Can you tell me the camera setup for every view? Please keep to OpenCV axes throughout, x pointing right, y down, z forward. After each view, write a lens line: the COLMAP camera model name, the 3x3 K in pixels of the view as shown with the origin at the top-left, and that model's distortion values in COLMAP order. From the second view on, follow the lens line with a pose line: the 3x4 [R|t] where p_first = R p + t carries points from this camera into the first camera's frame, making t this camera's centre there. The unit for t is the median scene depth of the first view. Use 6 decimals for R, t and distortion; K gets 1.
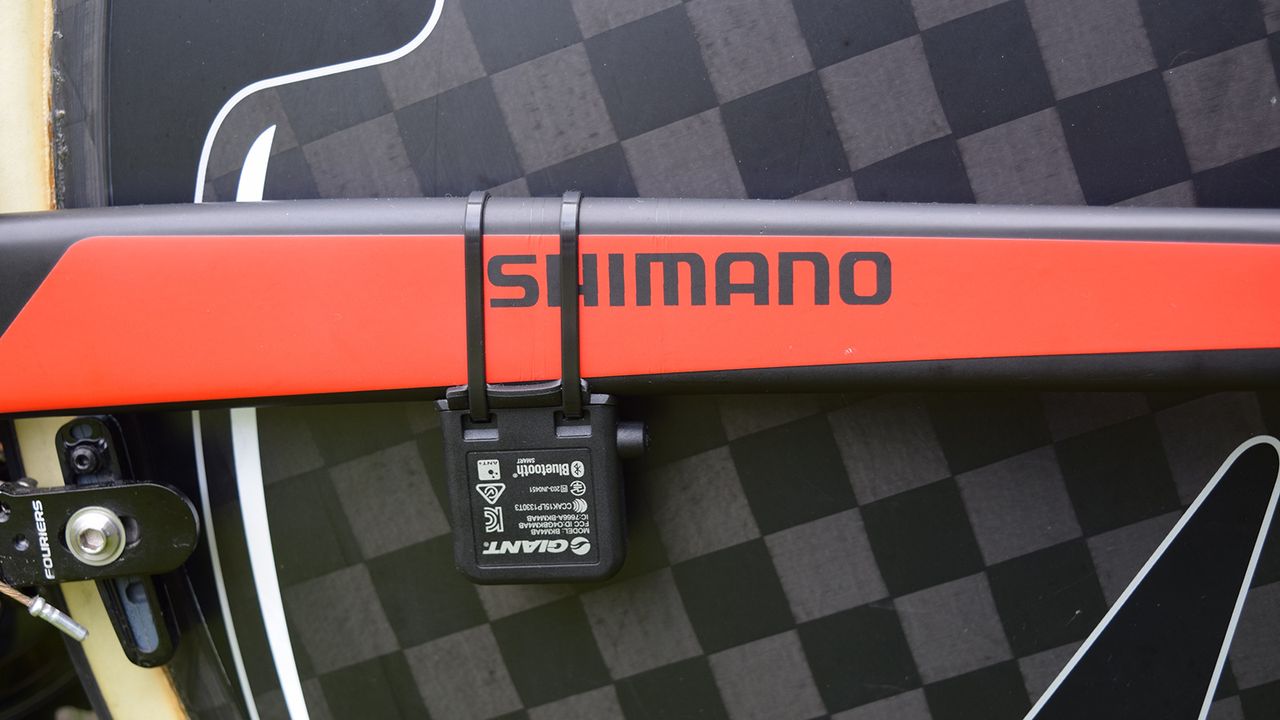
lens RADIAL K [[1859.9, 0, 620.9], [0, 1859.9, 396.9], [0, 0, 1]] dist [-0.020918, 0.000000]
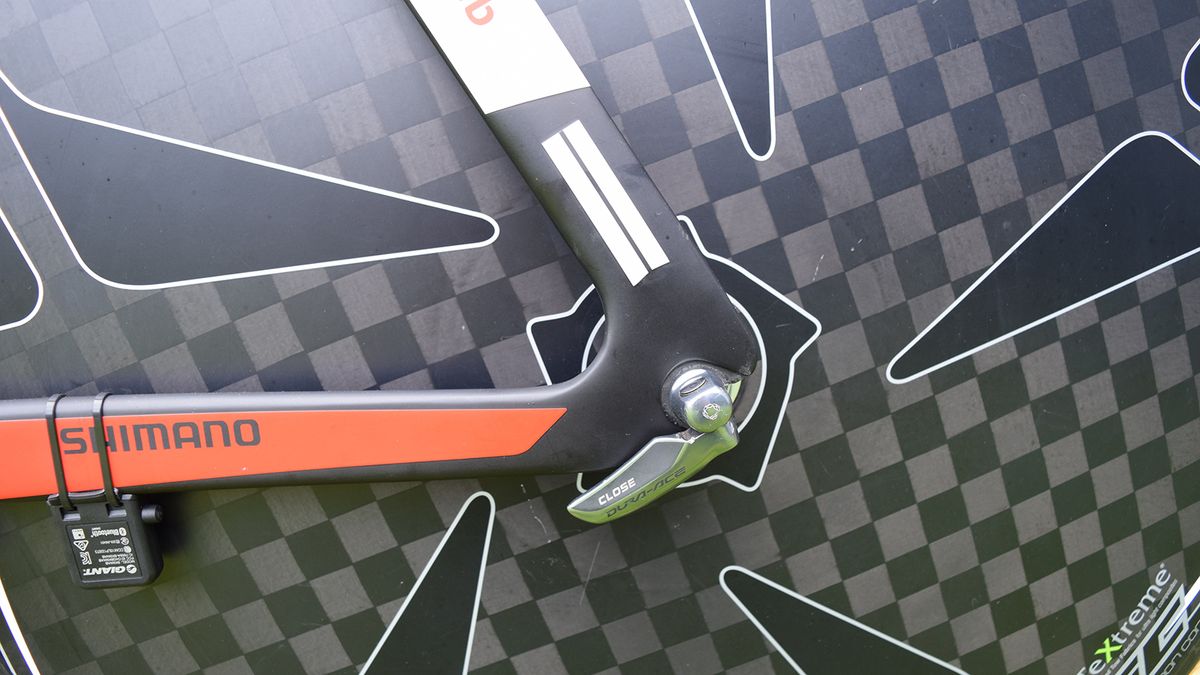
lens RADIAL K [[976.8, 0, 582.9], [0, 976.8, 389.2], [0, 0, 1]] dist [-0.096731, 0.023346]
pose [[0.993119, -0.051828, 0.105018, 0.356568], [0.050049, 0.998556, 0.019510, -0.105103], [-0.105877, -0.014119, 0.994279, -0.045801]]
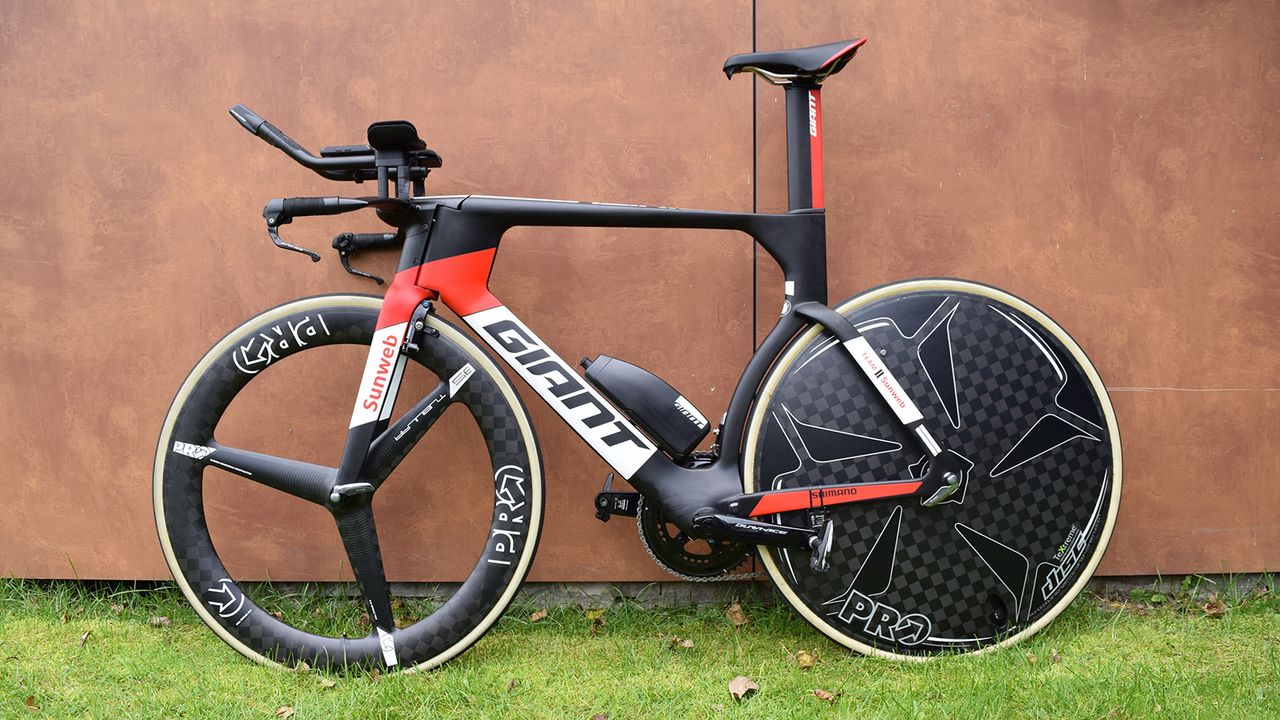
lens RADIAL K [[994.4, 0, 644.0], [0, 994.4, 395.9], [0, 0, 1]] dist [-0.097748, 0.023334]
pose [[0.996095, -0.080517, 0.036226, -0.980207], [0.085914, 0.978499, -0.187508, 0.285110], [-0.020349, 0.189888, 0.981595, -3.653043]]
